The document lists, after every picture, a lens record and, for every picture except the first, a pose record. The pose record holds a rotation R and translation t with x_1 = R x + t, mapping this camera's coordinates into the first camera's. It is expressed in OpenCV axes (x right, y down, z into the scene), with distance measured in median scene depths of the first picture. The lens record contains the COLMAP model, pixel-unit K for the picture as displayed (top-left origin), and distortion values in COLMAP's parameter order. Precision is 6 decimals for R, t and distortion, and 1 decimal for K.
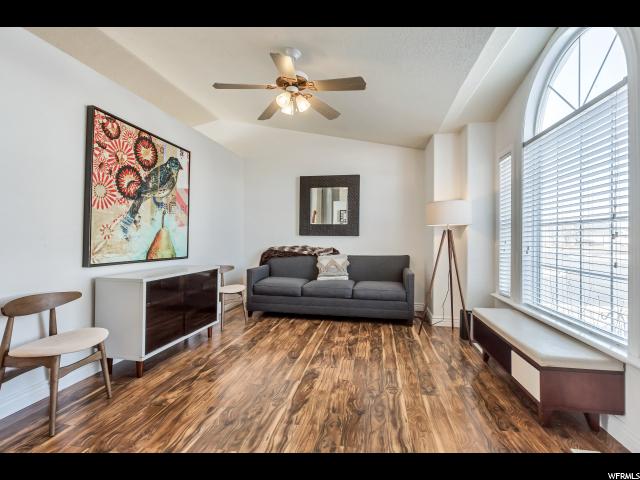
lens RADIAL K [[308.6, 0, 320.0], [0, 308.6, 240.0], [0, 0, 1]] dist [0.000480, -0.000128]
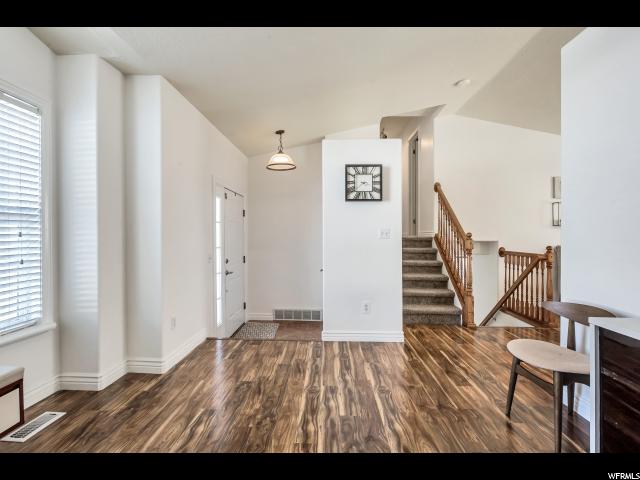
lens RADIAL K [[307.8, 0, 321.5], [0, 307.8, 234.7], [0, 0, 1]] dist [-0.001049, -0.000119]
pose [[-0.987862, -0.015221, -0.154589, 0.000490], [-0.015081, 0.999884, -0.002074, -0.009565], [0.154603, 0.000282, -0.987977, 0.972165]]
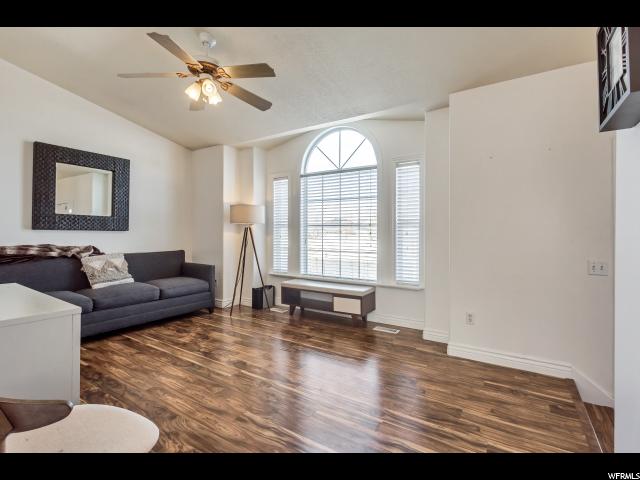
lens RADIAL K [[307.8, 0, 321.5], [0, 307.8, 234.7], [0, 0, 1]] dist [-0.001049, -0.000119]
pose [[0.372862, -0.006779, 0.927862, -0.619897], [0.002858, 0.999977, 0.006157, -0.008054], [-0.927882, 0.000356, 0.372873, 0.235649]]
